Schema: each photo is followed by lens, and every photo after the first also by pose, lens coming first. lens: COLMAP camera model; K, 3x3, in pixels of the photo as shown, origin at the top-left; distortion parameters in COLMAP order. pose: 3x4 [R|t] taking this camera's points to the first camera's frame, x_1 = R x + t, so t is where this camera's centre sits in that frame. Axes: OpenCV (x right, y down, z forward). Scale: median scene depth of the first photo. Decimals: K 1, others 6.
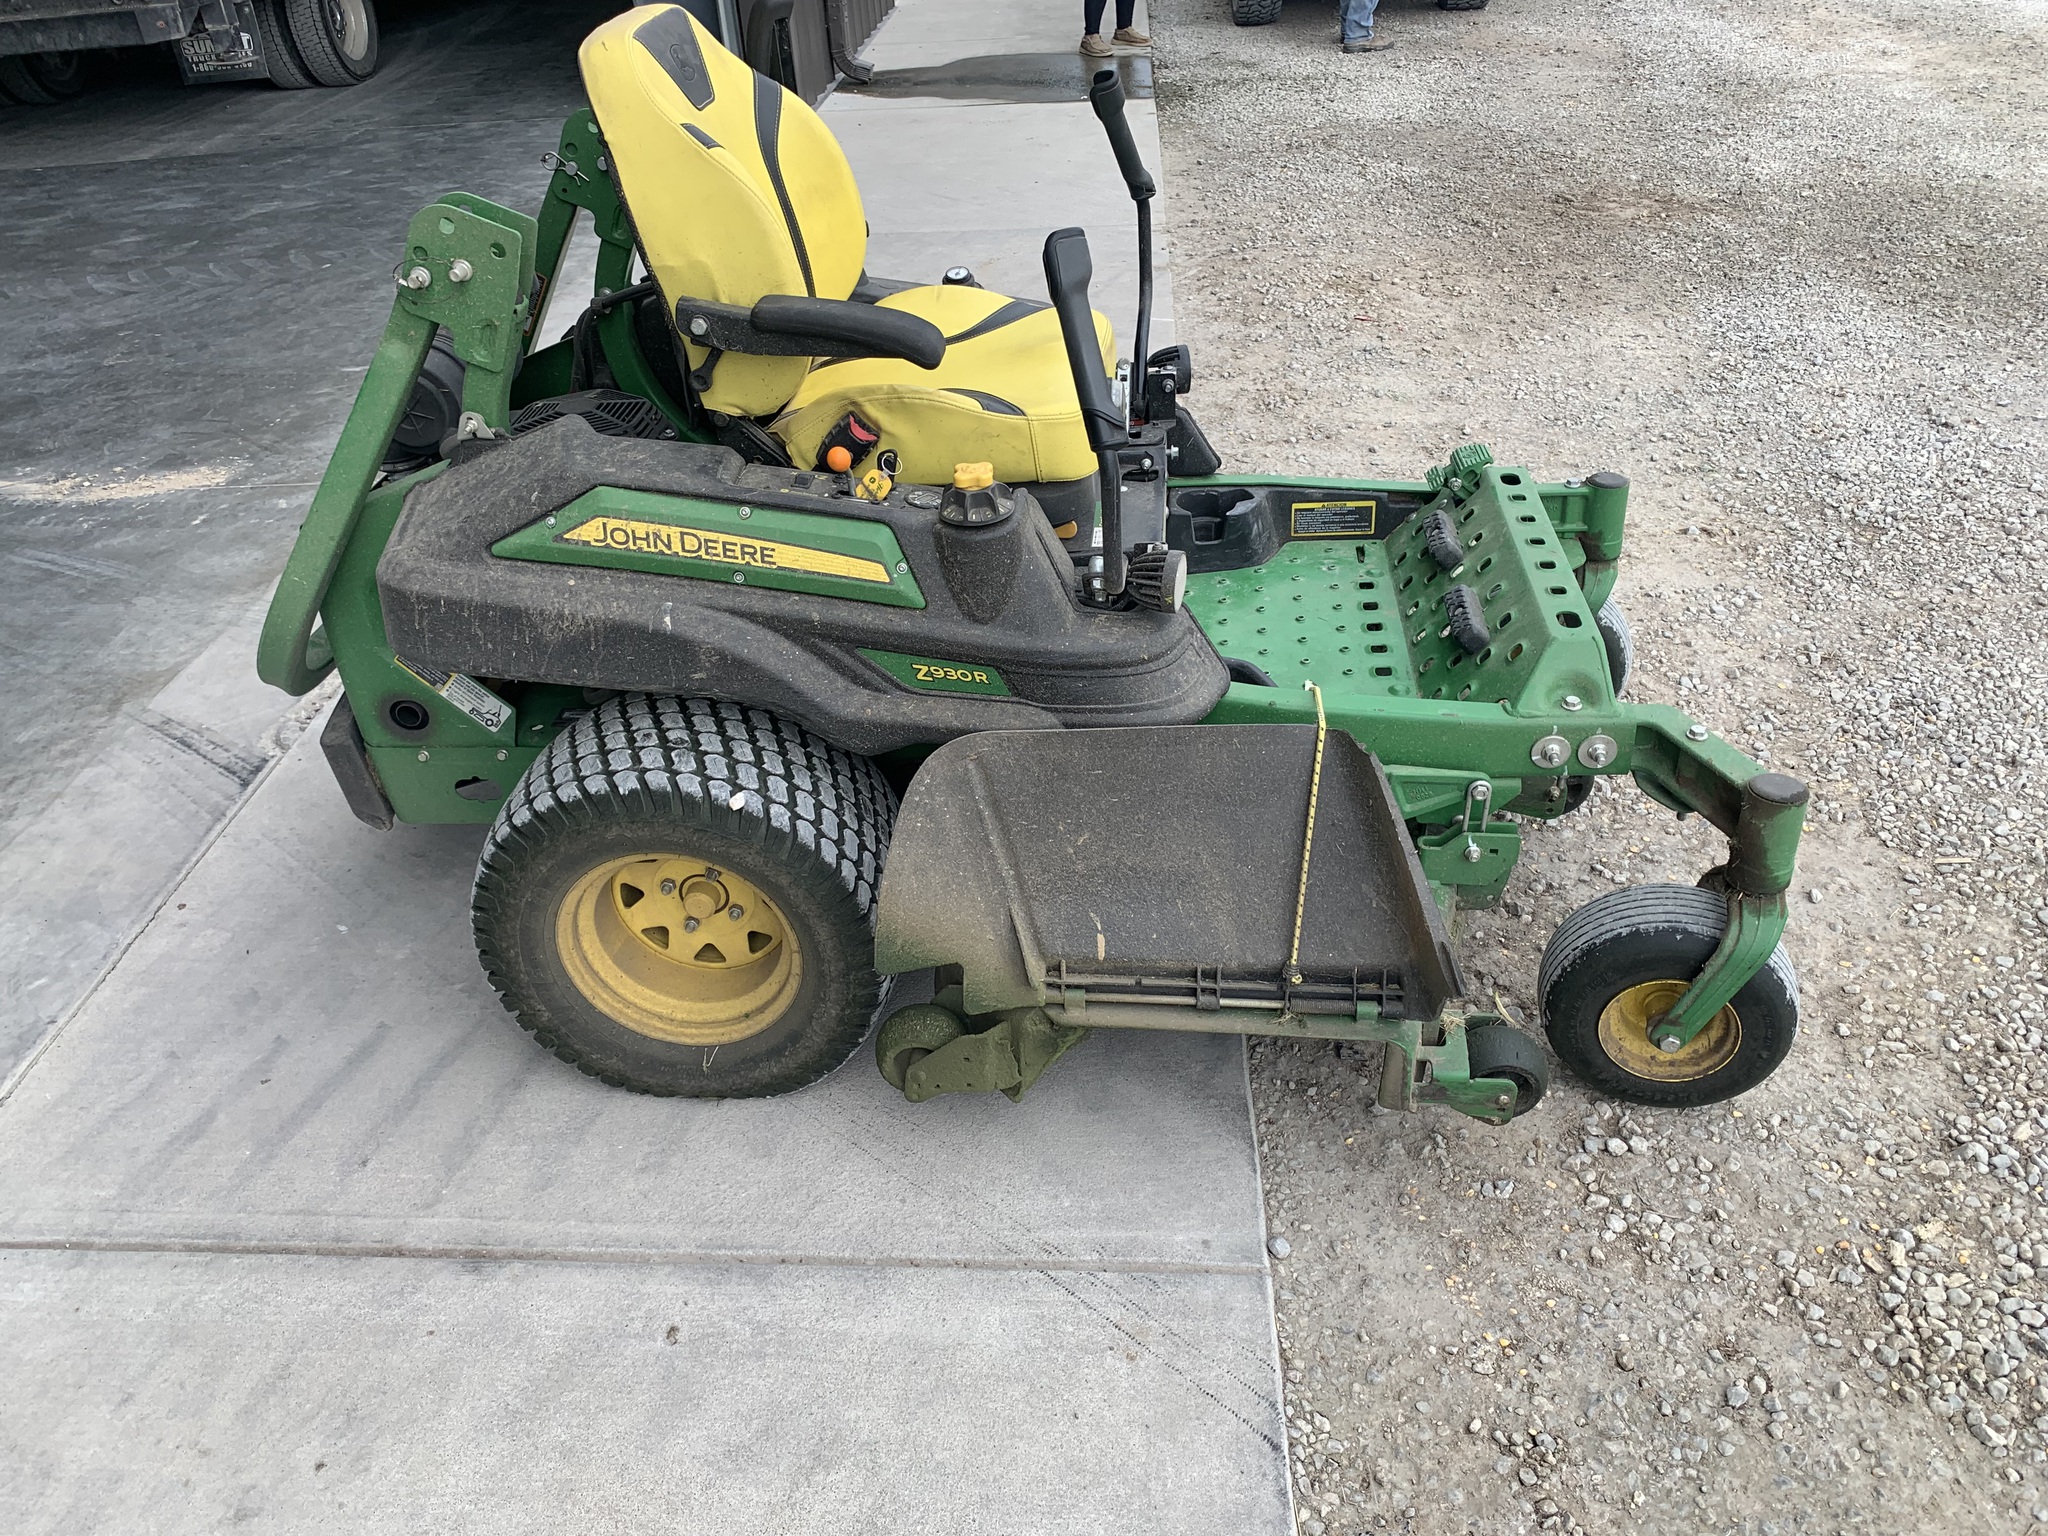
lens RADIAL K [[1559.3, 0, 1025.8], [0, 1559.3, 739.2], [0, 0, 1]] dist [0.001989, 0.000285]
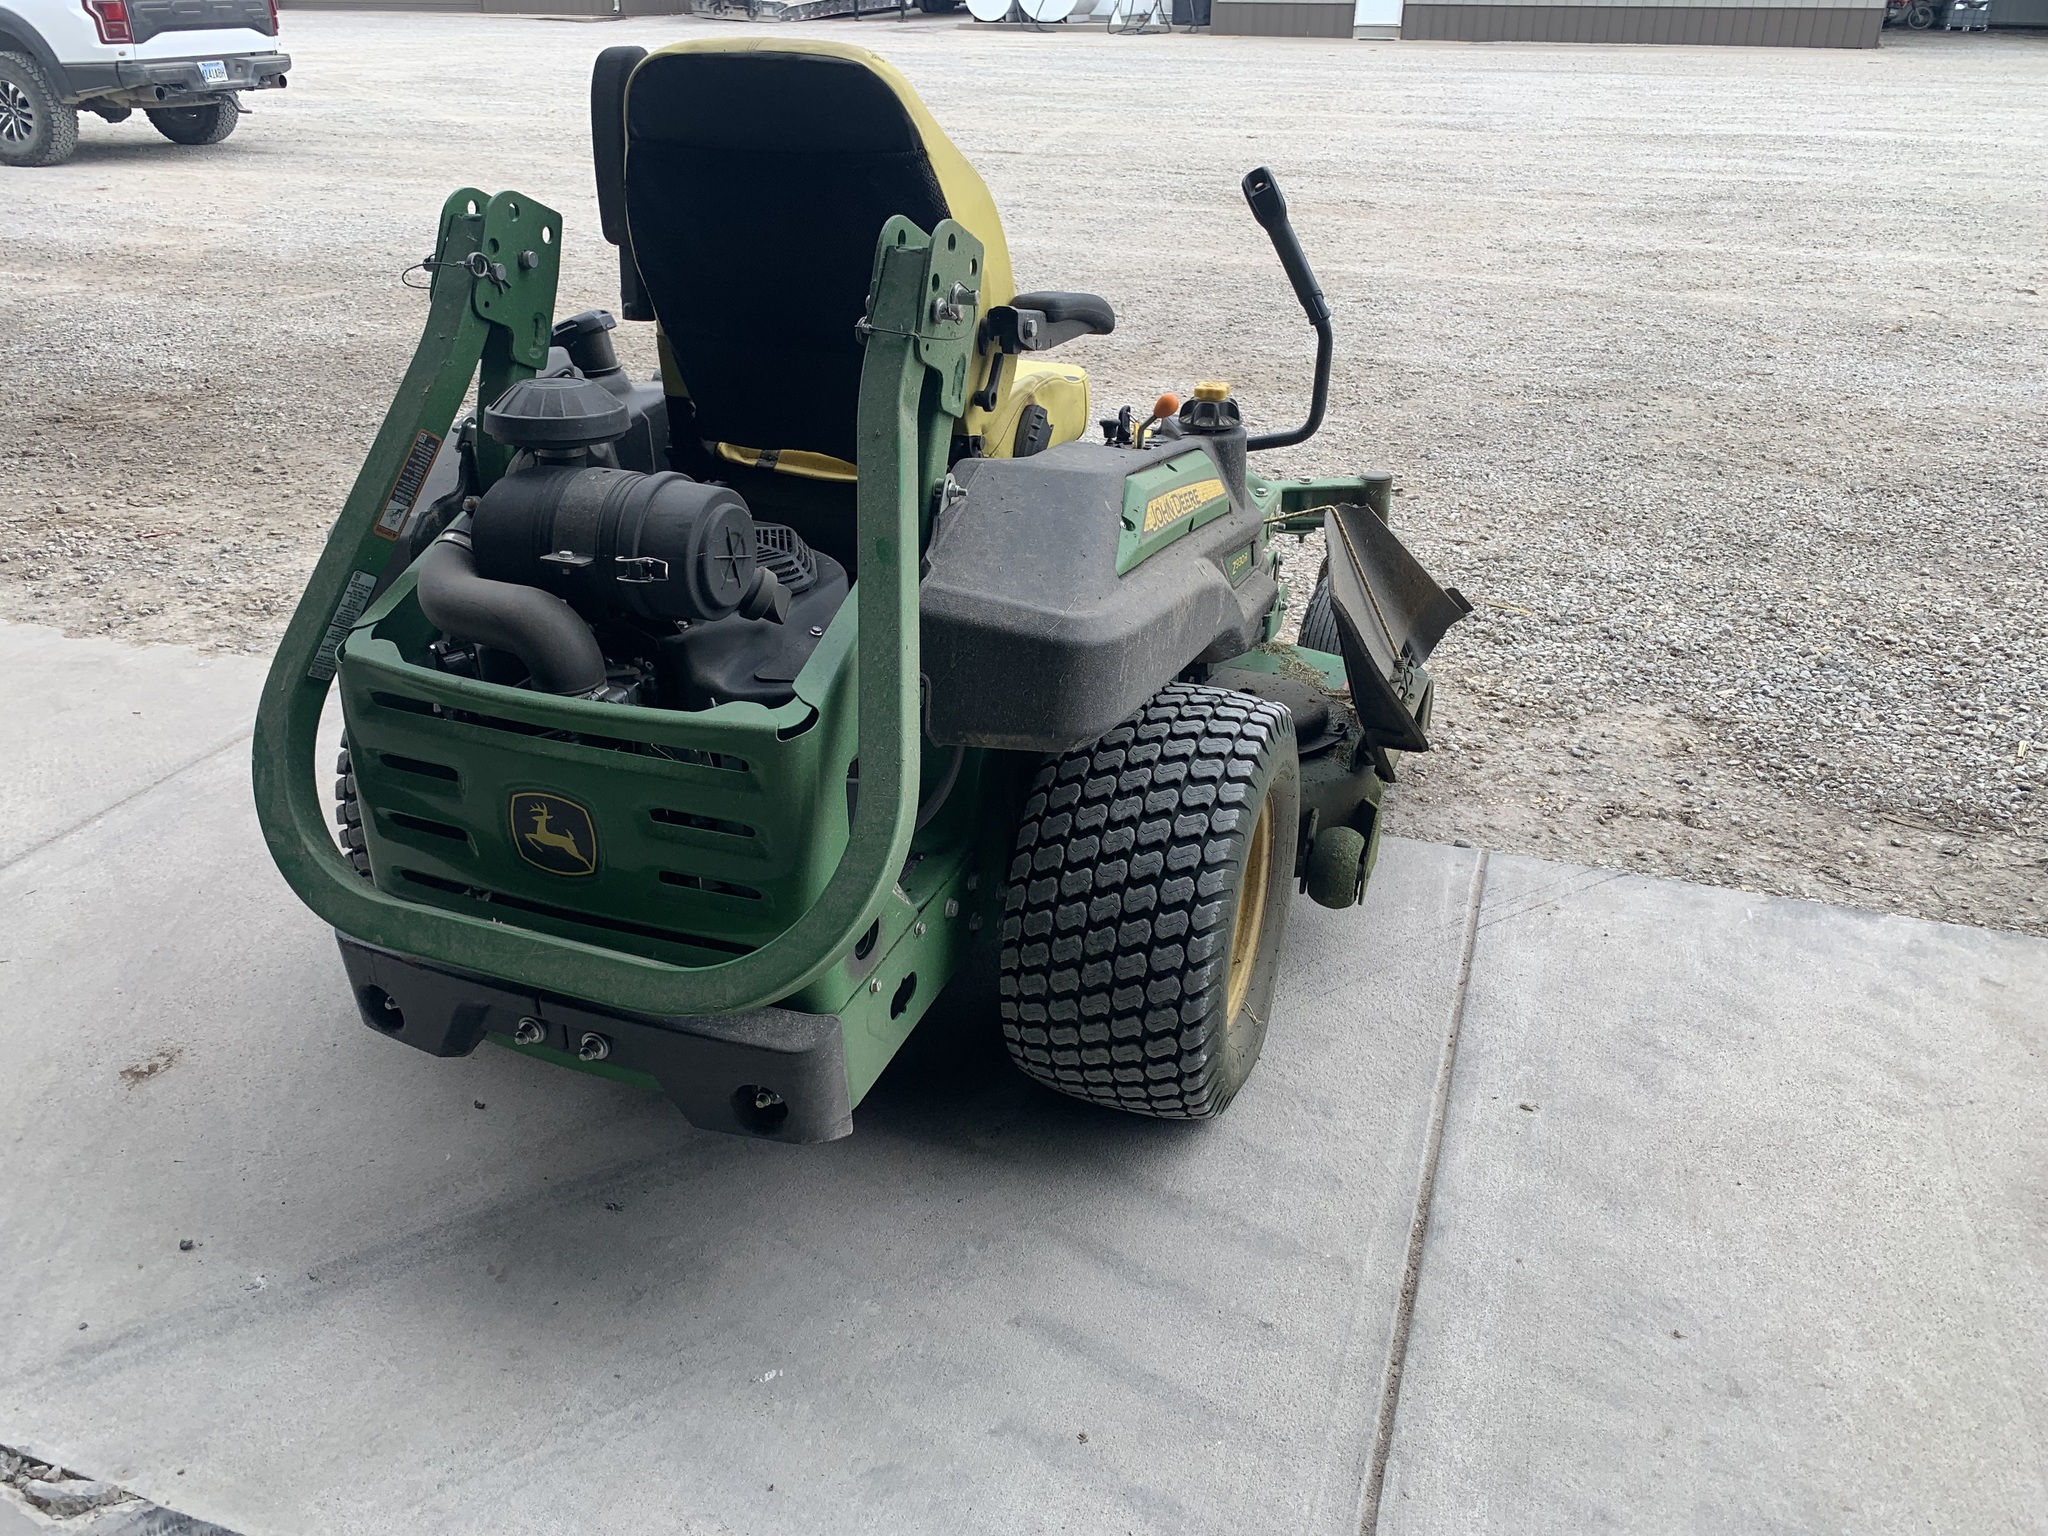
lens RADIAL K [[1555.8, 0, 1023.7], [0, 1555.8, 752.7], [0, 0, 1]] dist [0.008501, -0.007094]
pose [[0.264269, -0.370077, 0.890621, -1.190795], [0.500017, 0.842224, 0.201599, -0.239288], [-0.824709, 0.392048, 0.407618, 0.709875]]
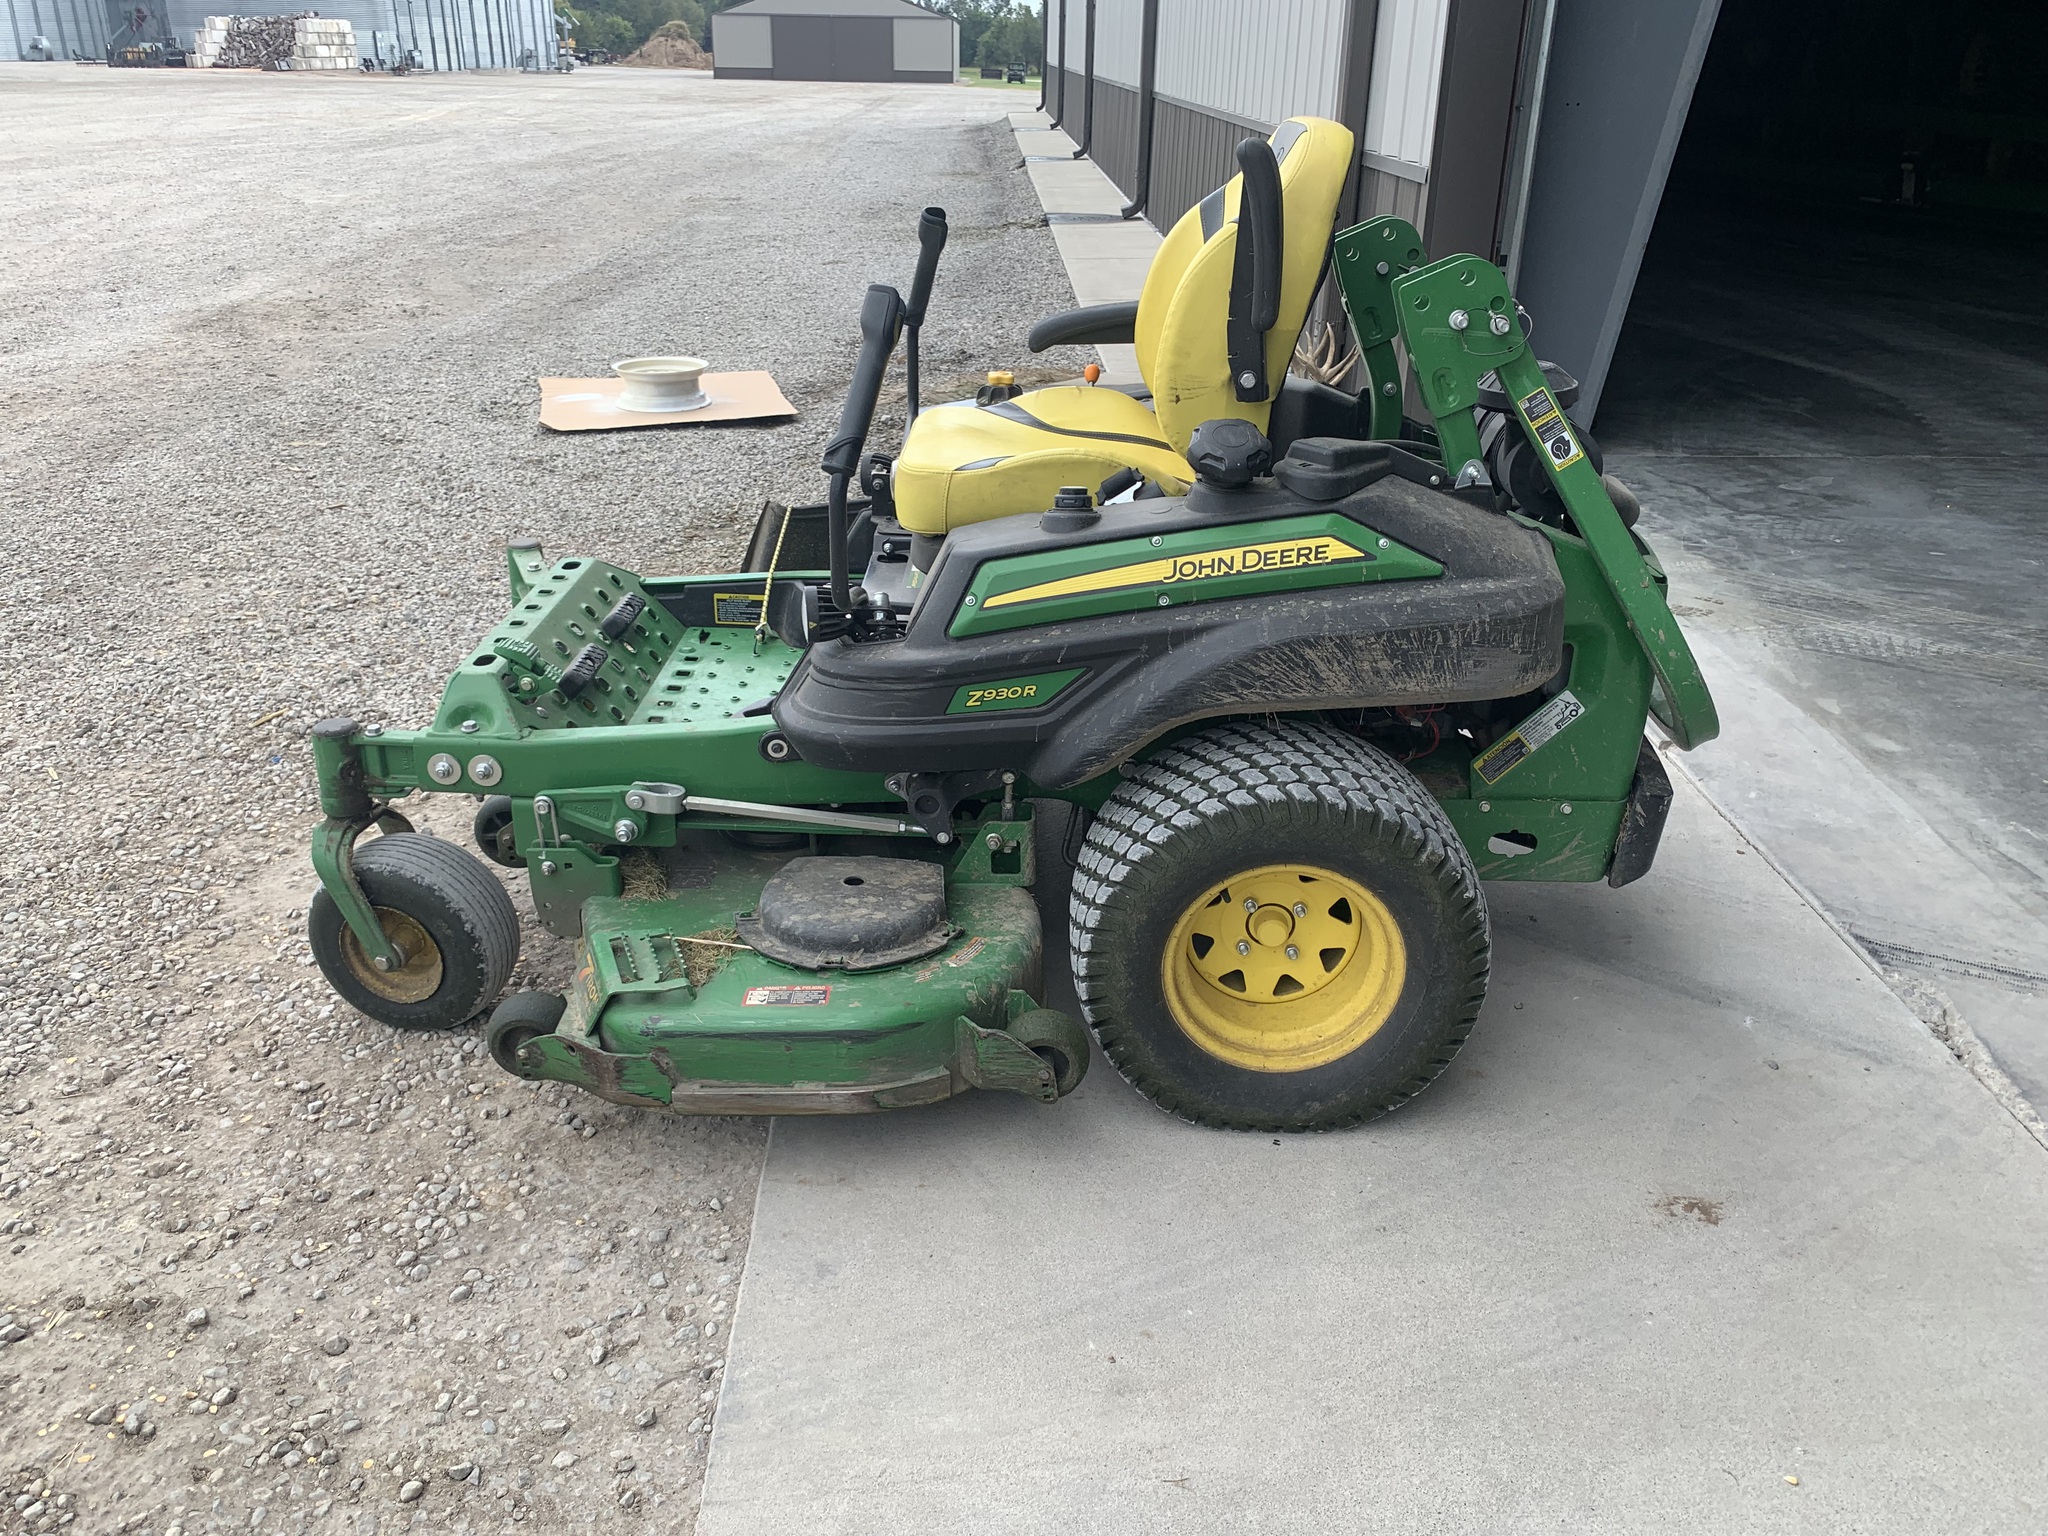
lens RADIAL K [[1569.0, 0, 1024.7], [0, 1569.0, 750.3], [0, 0, 1]] dist [0.011936, -0.011027]
pose [[-0.996388, 0.071622, -0.045631, 0.040366], [0.000669, 0.543918, 0.839138, -1.217418], [0.084920, 0.836077, -0.542001, 2.058814]]
